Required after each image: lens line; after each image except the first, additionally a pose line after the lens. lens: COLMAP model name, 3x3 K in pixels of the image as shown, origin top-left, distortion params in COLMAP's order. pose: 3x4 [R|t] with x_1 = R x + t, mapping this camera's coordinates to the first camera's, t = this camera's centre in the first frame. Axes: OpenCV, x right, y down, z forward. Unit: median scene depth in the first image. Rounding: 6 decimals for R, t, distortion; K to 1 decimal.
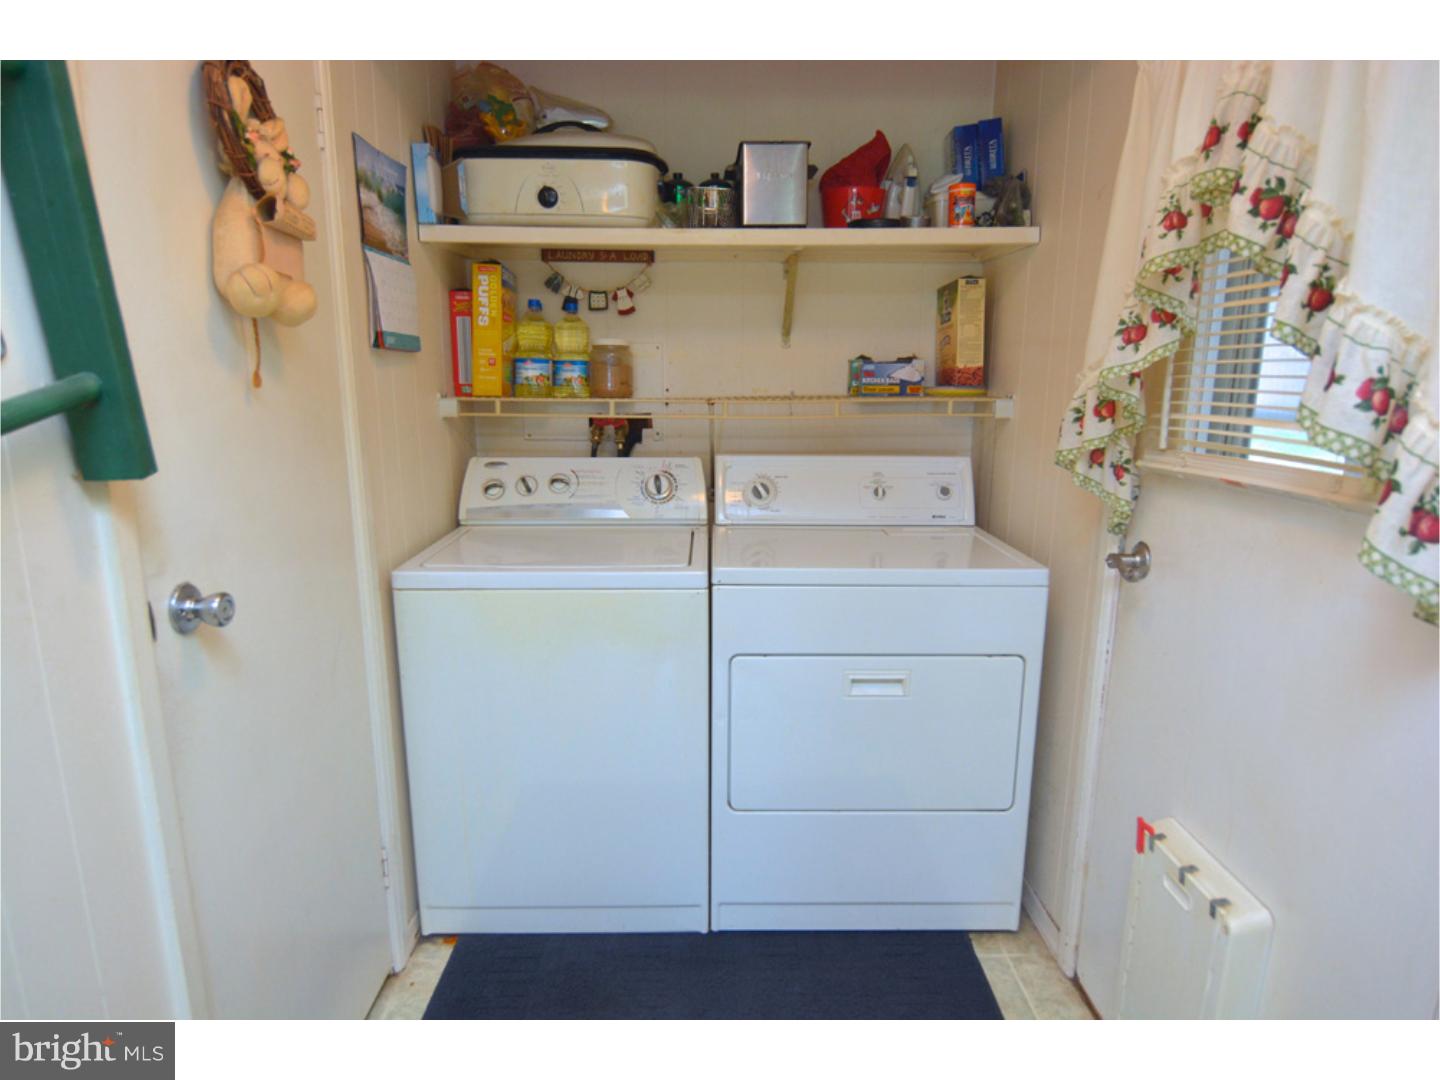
lens RADIAL K [[846.2, 0, 718.8], [0, 846.2, 547.8], [0, 0, 1]] dist [0.005577, -0.007458]
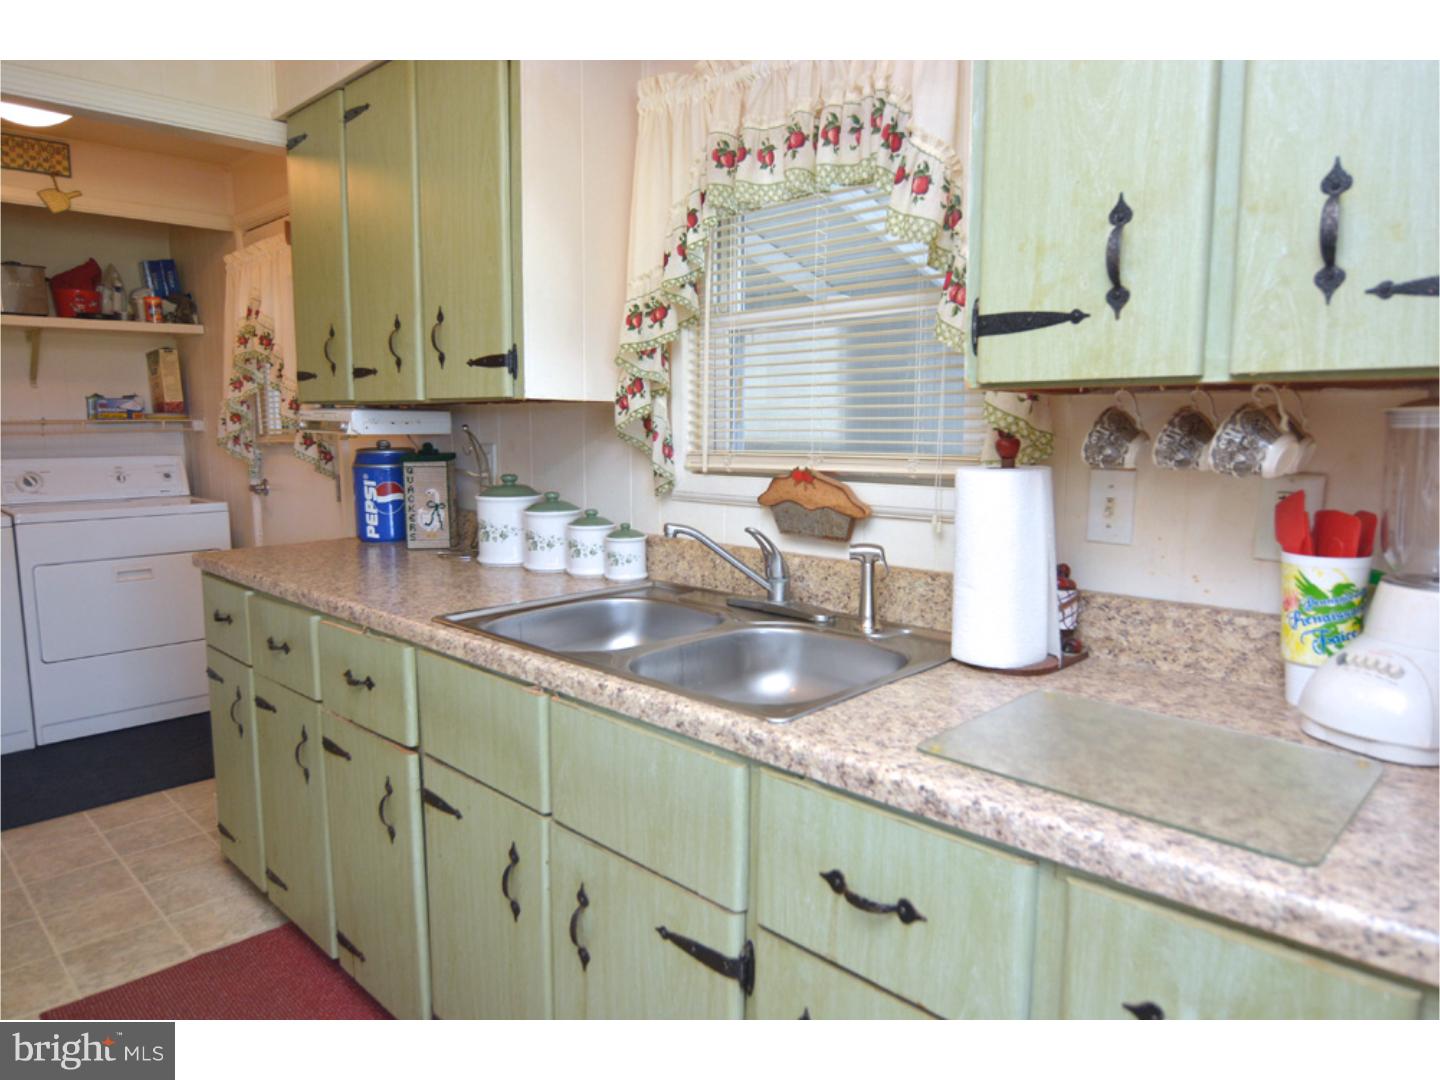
lens RADIAL K [[901.5, 0, 710.3], [0, 901.5, 540.0], [0, 0, 1]] dist [0.006140, -0.014720]
pose [[0.714029, -0.097128, 0.693346, -0.213186], [0.147732, 0.988934, -0.013602, 0.243494], [-0.684352, 0.112142, 0.720476, -1.000707]]
